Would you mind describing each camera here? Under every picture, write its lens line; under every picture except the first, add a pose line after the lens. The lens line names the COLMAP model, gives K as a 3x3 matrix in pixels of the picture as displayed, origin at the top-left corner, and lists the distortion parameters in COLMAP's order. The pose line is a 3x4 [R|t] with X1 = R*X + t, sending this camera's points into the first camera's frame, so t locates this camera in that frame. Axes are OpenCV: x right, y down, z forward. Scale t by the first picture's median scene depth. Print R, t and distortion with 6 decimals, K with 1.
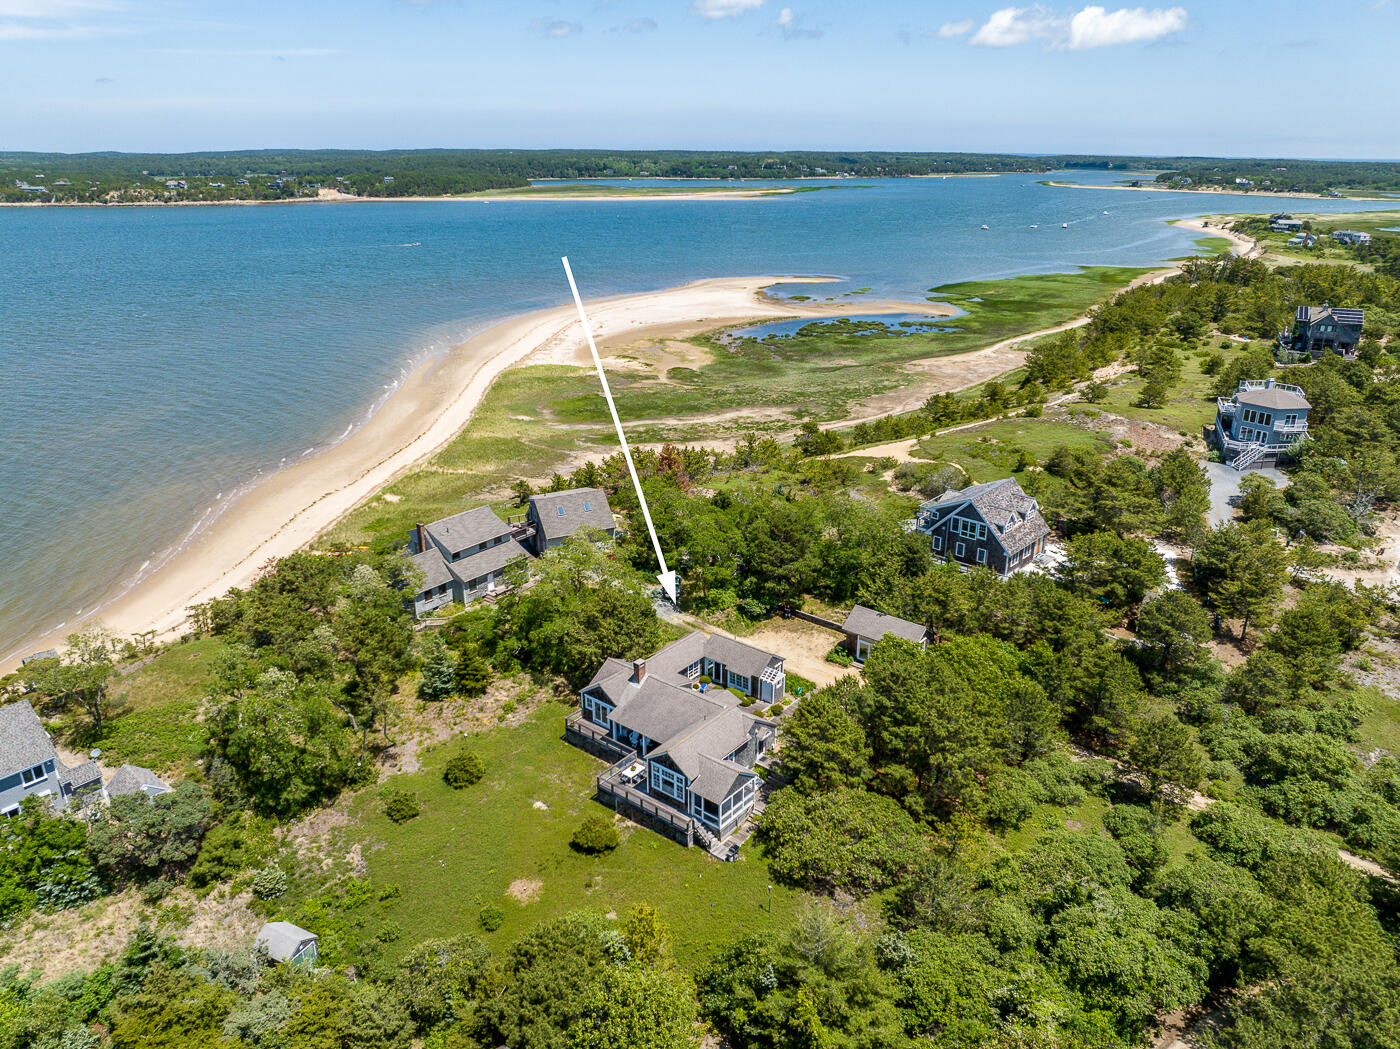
lens RADIAL K [[984.6, 0, 700.0], [0, 984.6, 524.5], [0, 0, 1]] dist [-0.036516, 0.006509]
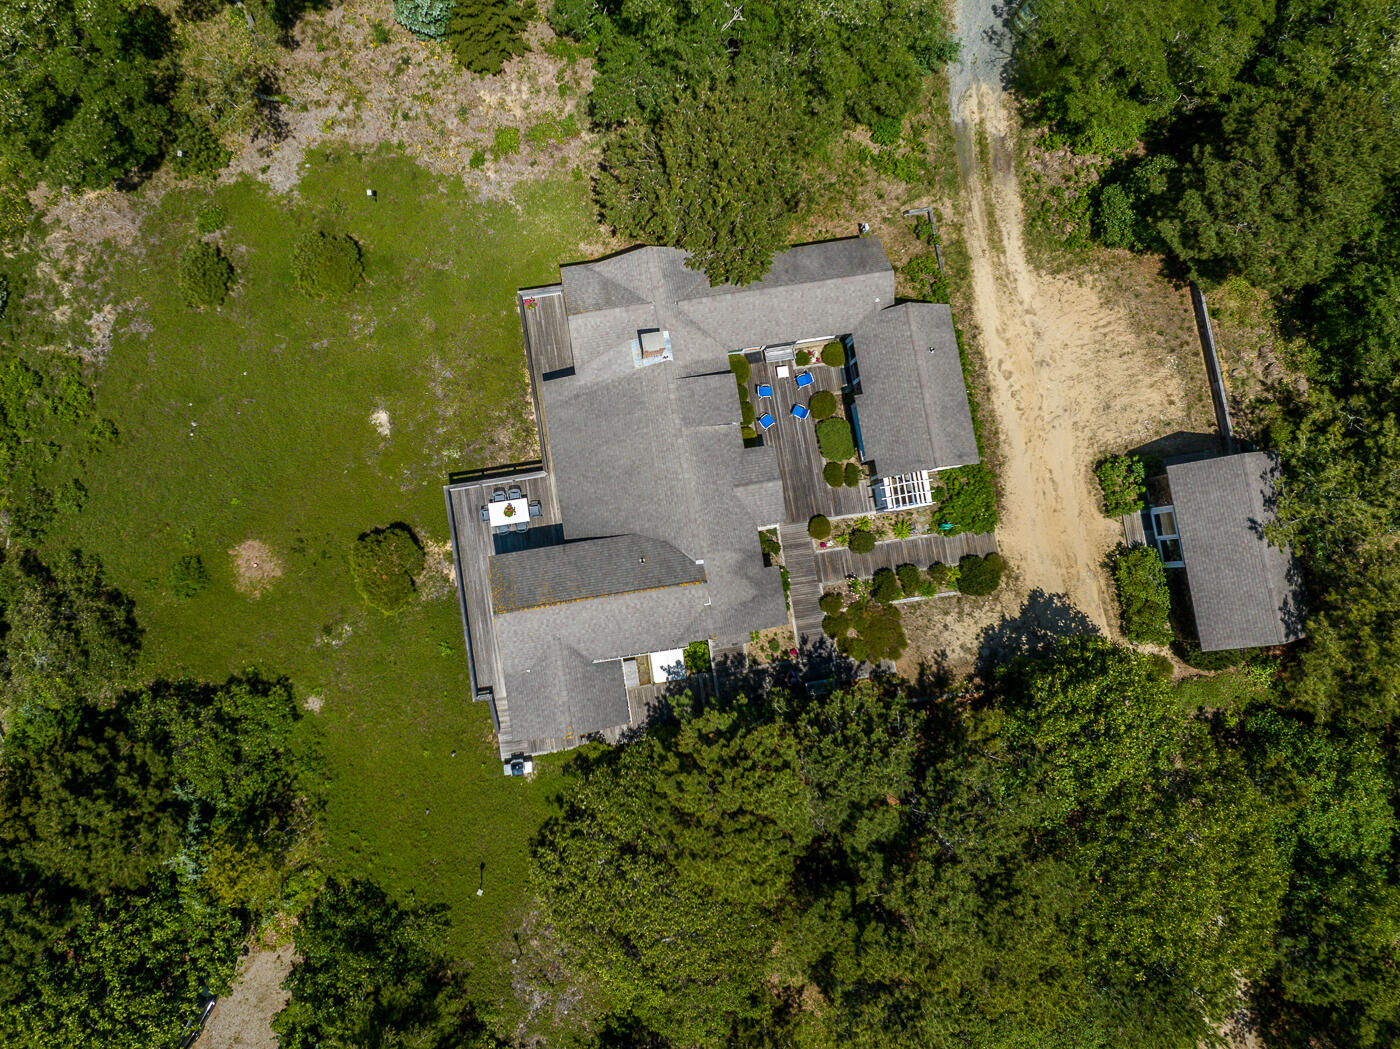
lens RADIAL K [[986.0, 0, 700.0], [0, 986.0, 524.5], [0, 0, 1]] dist [-0.033871, 0.002748]
pose [[0.732387, 0.679087, -0.049494, 0.038016], [-0.263235, 0.349435, 0.899223, -0.228534], [0.627946, -0.645551, 0.434681, 0.724942]]
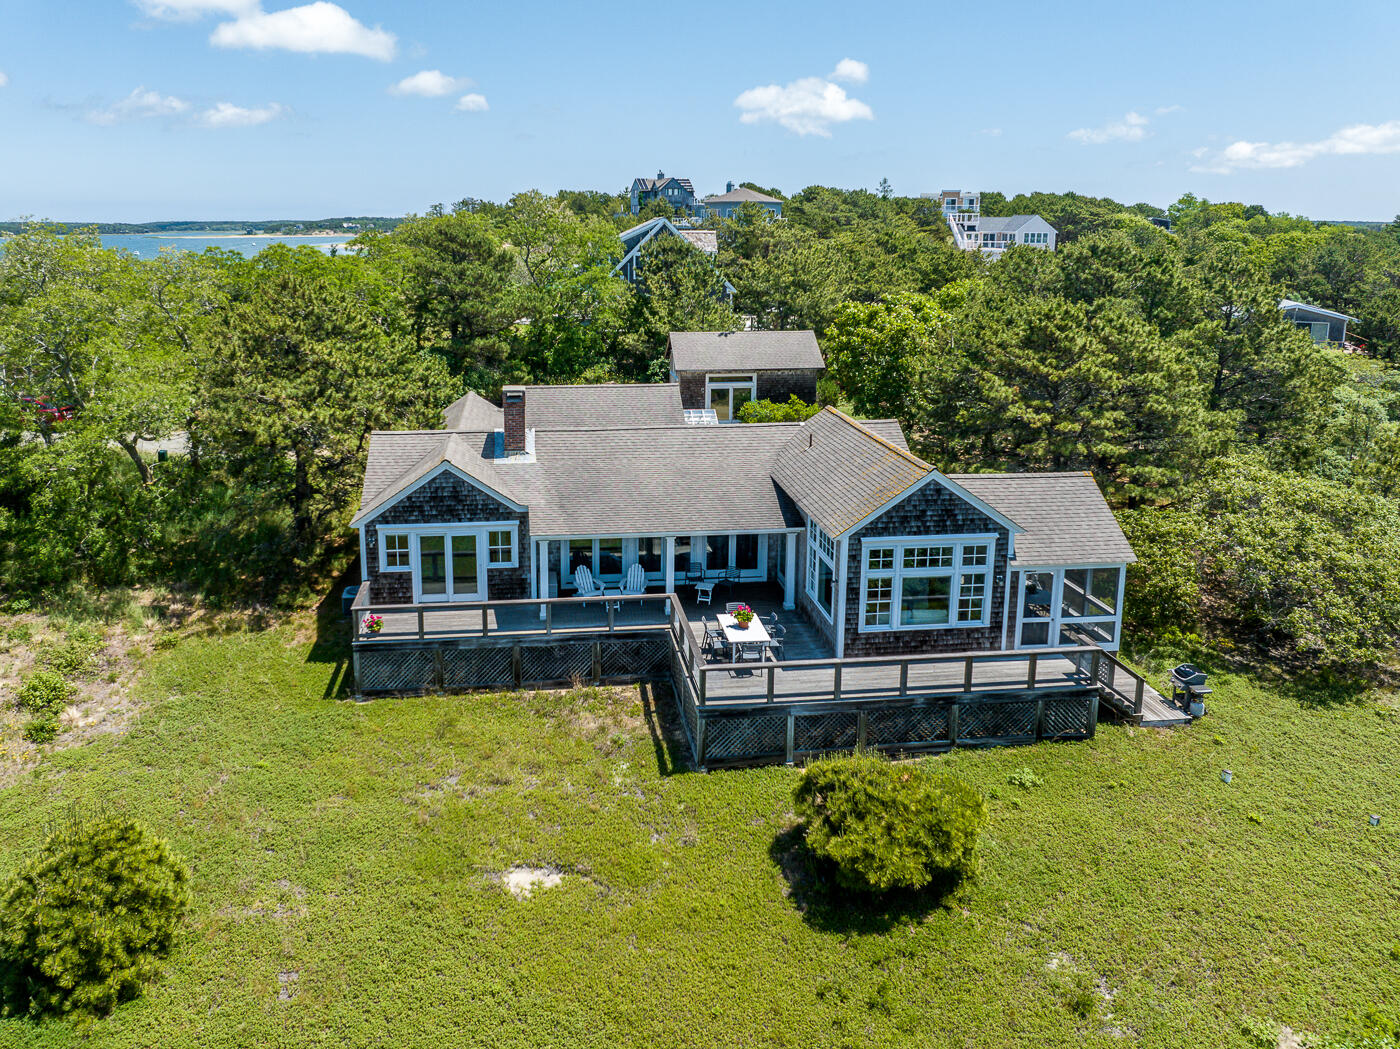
lens RADIAL K [[1020.8, 0, 628.9], [0, 1020.8, 409.1], [0, 0, 1]] dist [-0.028684, -0.000065]
pose [[0.713191, -0.128156, 0.689155, -0.265131], [0.254015, 0.963573, -0.083687, 0.176834], [-0.653326, 0.234741, 0.719765, 0.681328]]
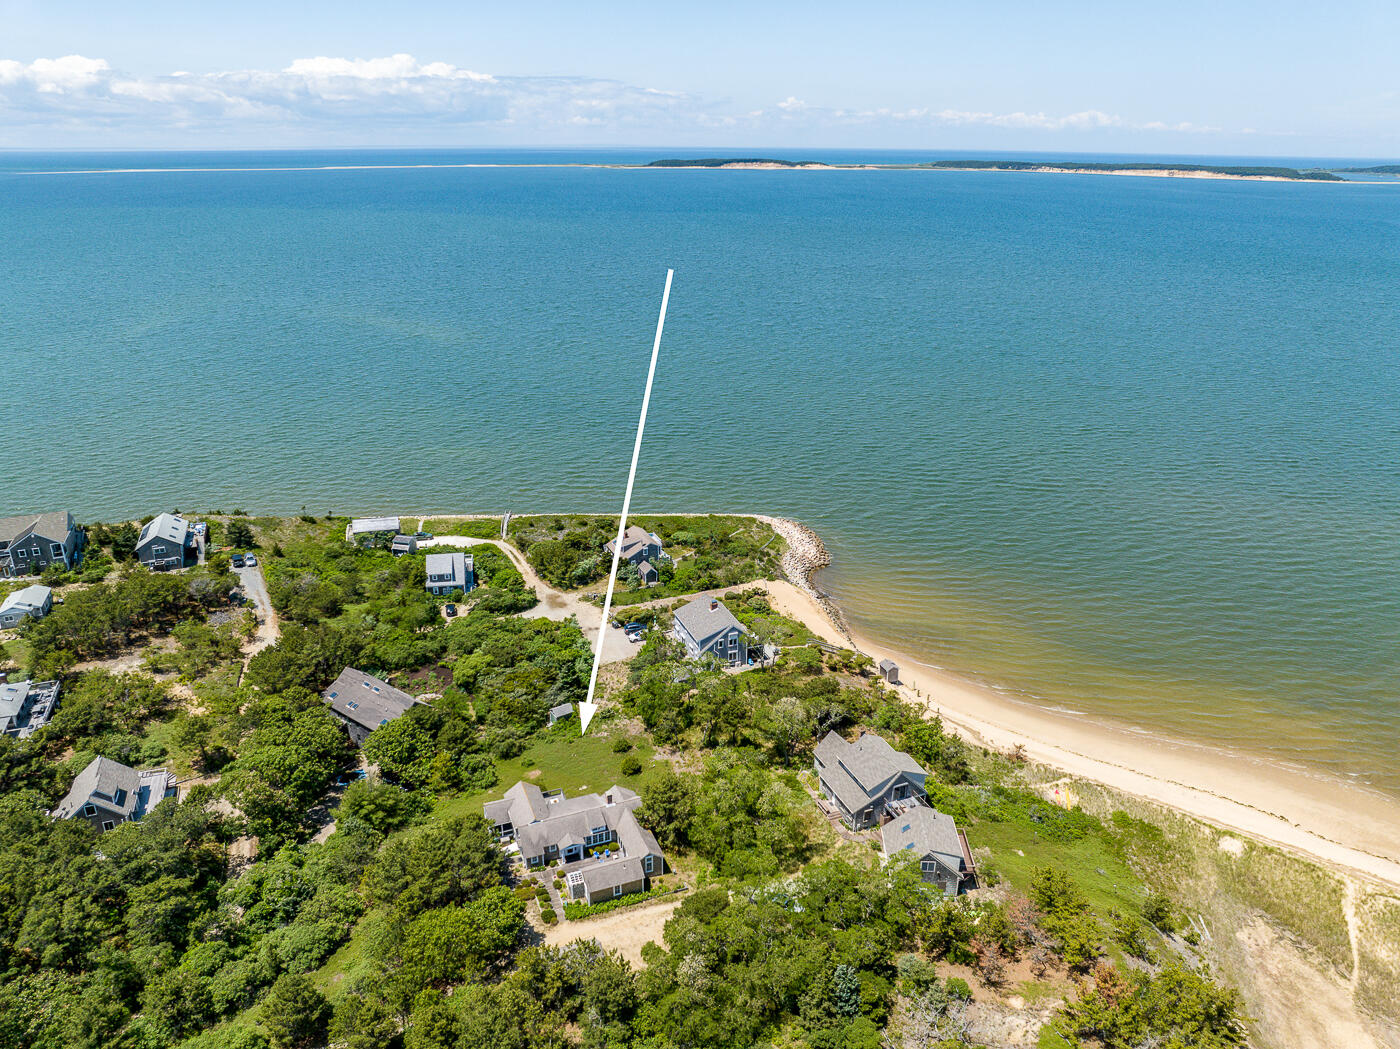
lens RADIAL K [[986.0, 0, 700.0], [0, 986.0, 524.5], [0, 0, 1]] dist [-0.033871, 0.002748]
pose [[-0.494817, 0.309285, -0.812095, 0.906549], [-0.317800, 0.805380, 0.500365, -0.936674], [0.808801, 0.505673, -0.300225, 1.305274]]
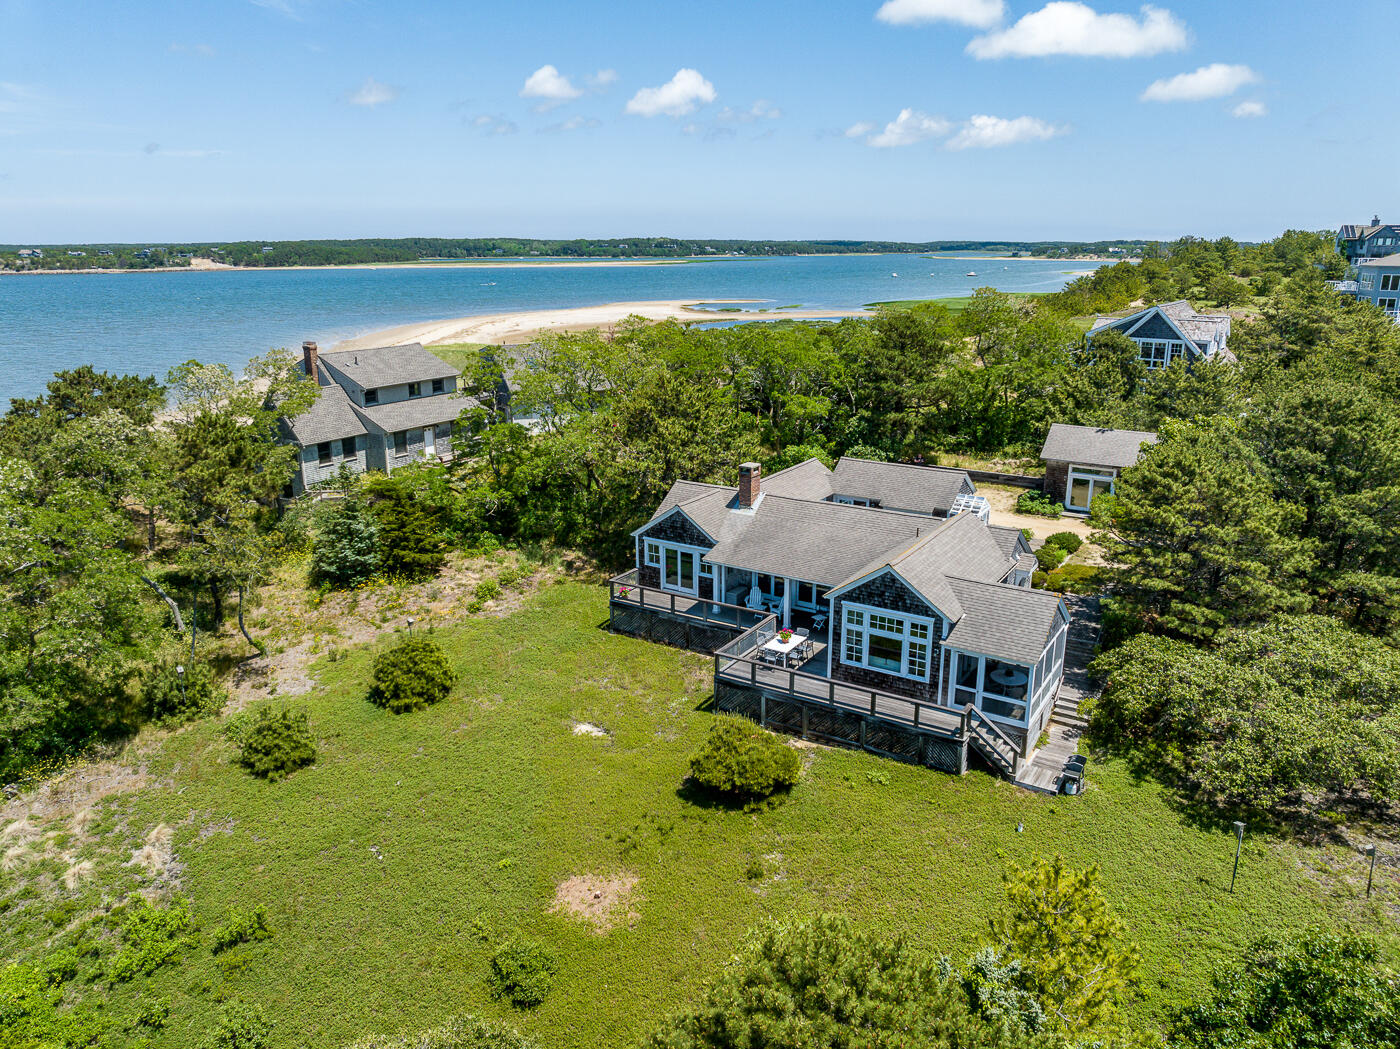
lens RADIAL K [[986.0, 0, 700.0], [0, 986.0, 524.5], [0, 0, 1]] dist [-0.033871, 0.002748]
pose [[0.993623, -0.034431, 0.107369, -0.137478], [0.043919, 0.995214, -0.087292, 0.204161], [-0.103850, 0.091450, 0.990380, 0.463153]]
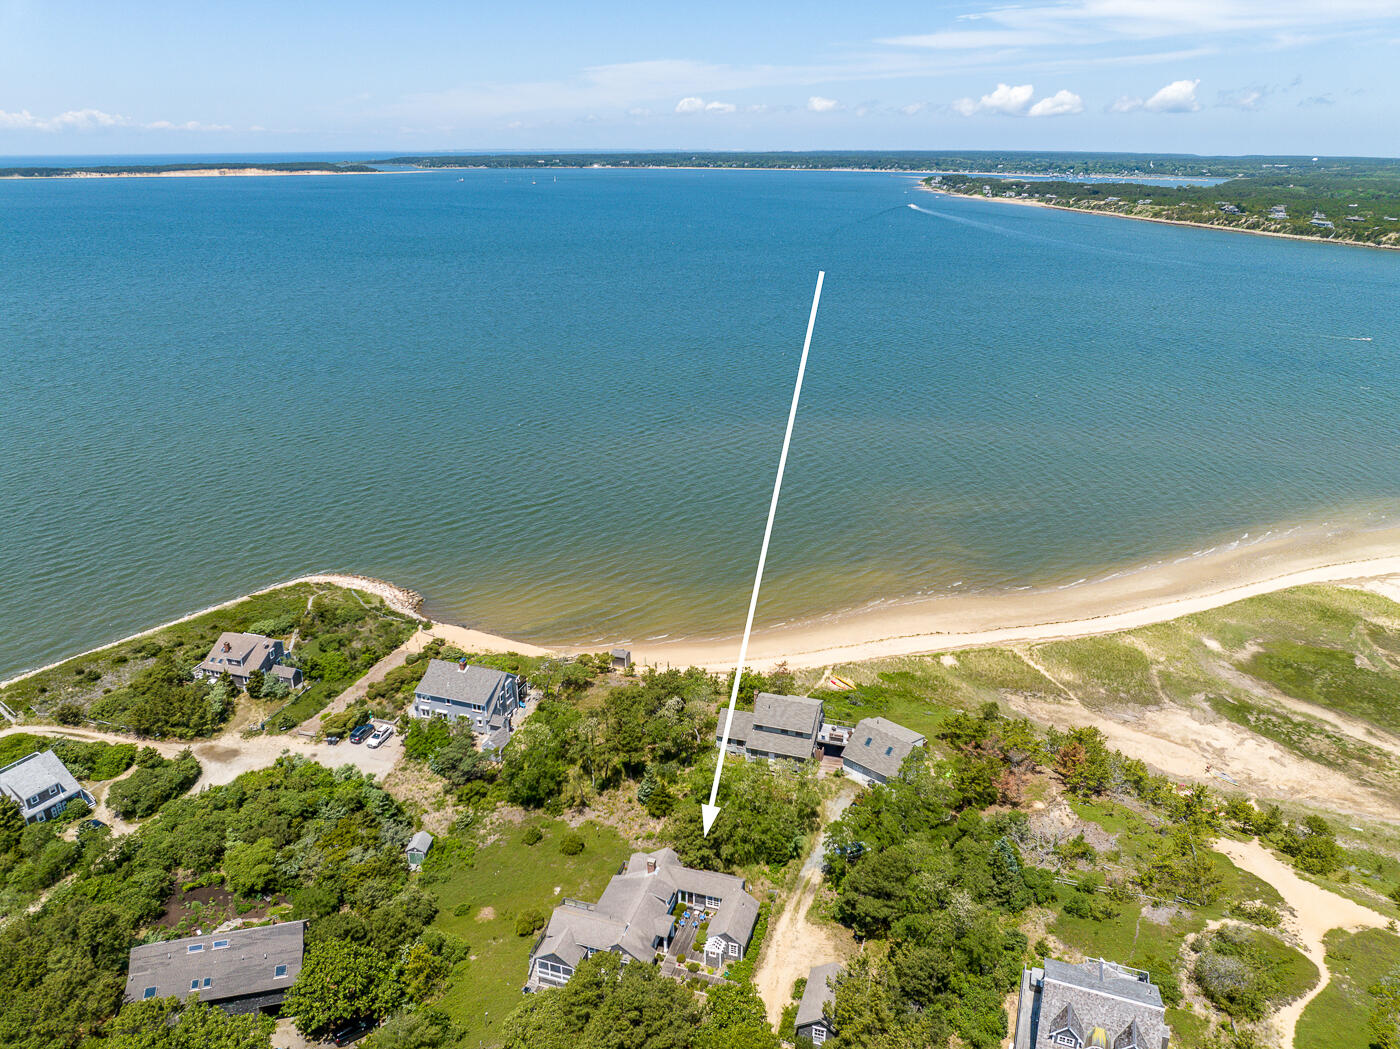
lens RADIAL K [[986.0, 0, 700.0], [0, 986.0, 524.5], [0, 0, 1]] dist [-0.033871, 0.002748]
pose [[0.358679, 0.333828, -0.871727, 0.935675], [-0.333971, 0.917943, 0.214112, -0.565654], [0.871673, 0.214334, 0.440735, 0.344728]]
